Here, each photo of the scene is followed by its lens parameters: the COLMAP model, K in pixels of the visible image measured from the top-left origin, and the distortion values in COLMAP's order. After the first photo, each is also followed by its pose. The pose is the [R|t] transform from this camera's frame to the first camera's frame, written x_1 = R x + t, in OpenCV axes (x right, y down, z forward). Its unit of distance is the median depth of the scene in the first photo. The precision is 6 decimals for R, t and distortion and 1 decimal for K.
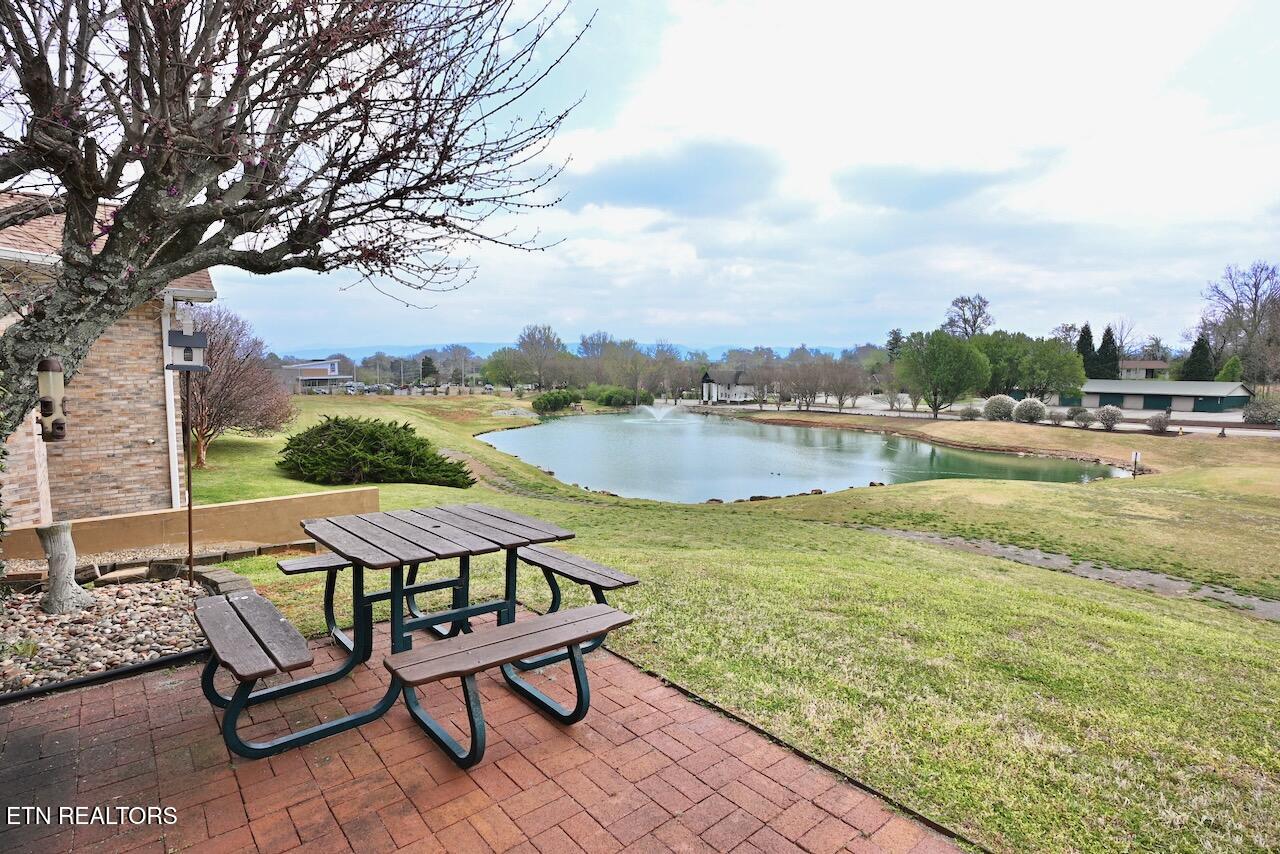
lens RADIAL K [[615.3, 0, 638.3], [0, 615.3, 427.0], [0, 0, 1]] dist [-0.003899, 0.001663]
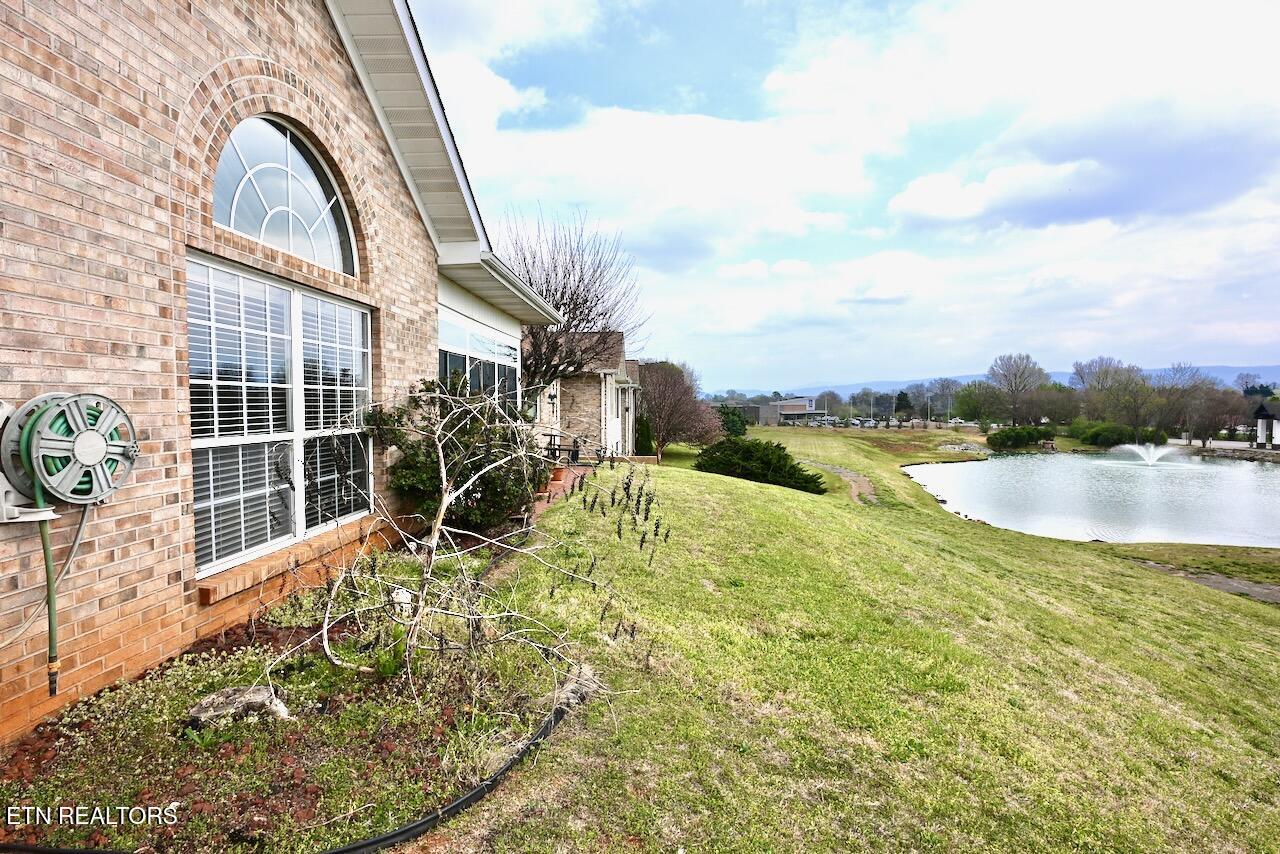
lens RADIAL K [[615.3, 0, 638.3], [0, 615.3, 427.0], [0, 0, 1]] dist [-0.003899, 0.001663]
pose [[0.725883, 0.015917, -0.687634, 0.116360], [-0.055062, 0.997868, -0.035027, 0.008024], [0.685611, 0.063288, 0.725212, -0.074113]]
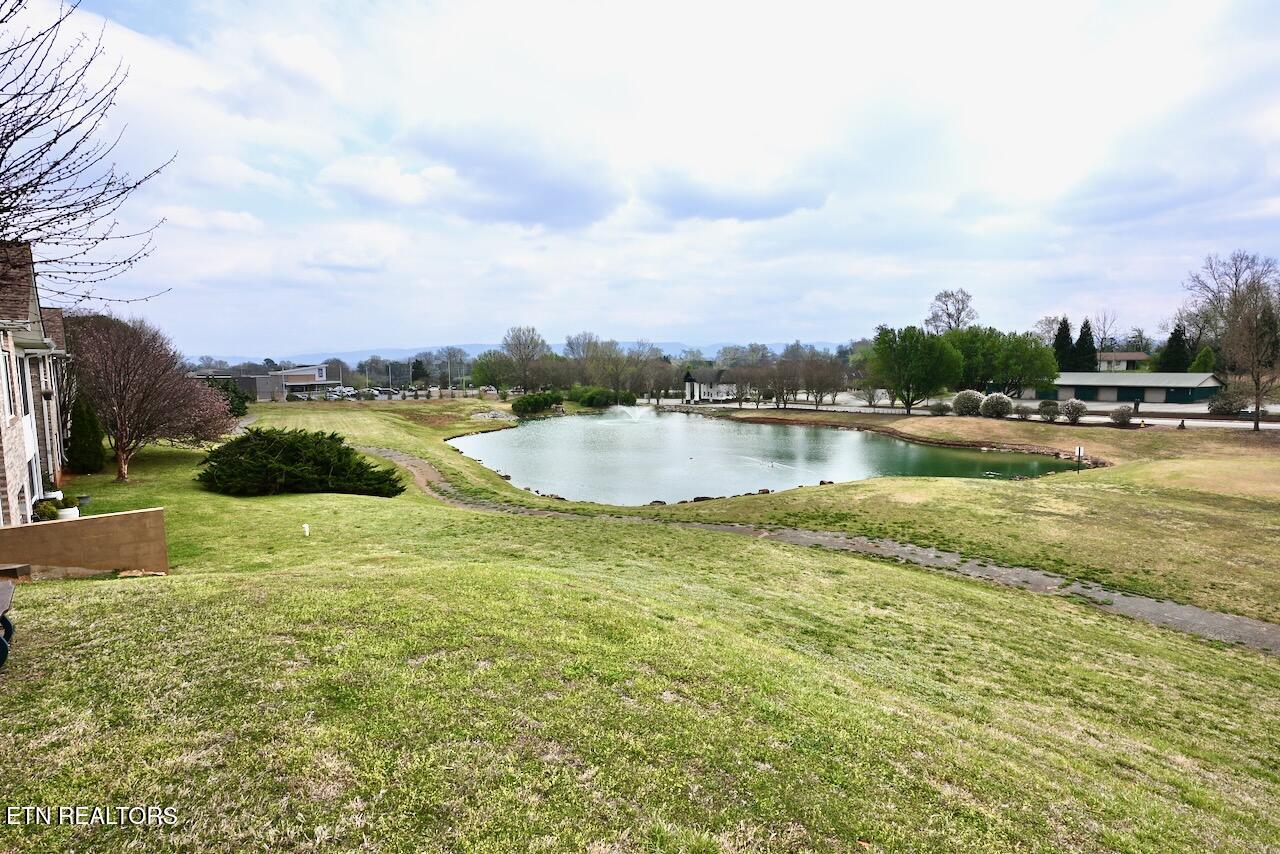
lens RADIAL K [[615.3, 0, 638.3], [0, 615.3, 427.0], [0, 0, 1]] dist [-0.003899, 0.001663]
pose [[0.999844, -0.017658, 0.000584, 0.042726], [0.017657, 0.999842, 0.002105, -0.003106], [-0.000621, -0.002095, 0.999998, -0.004953]]
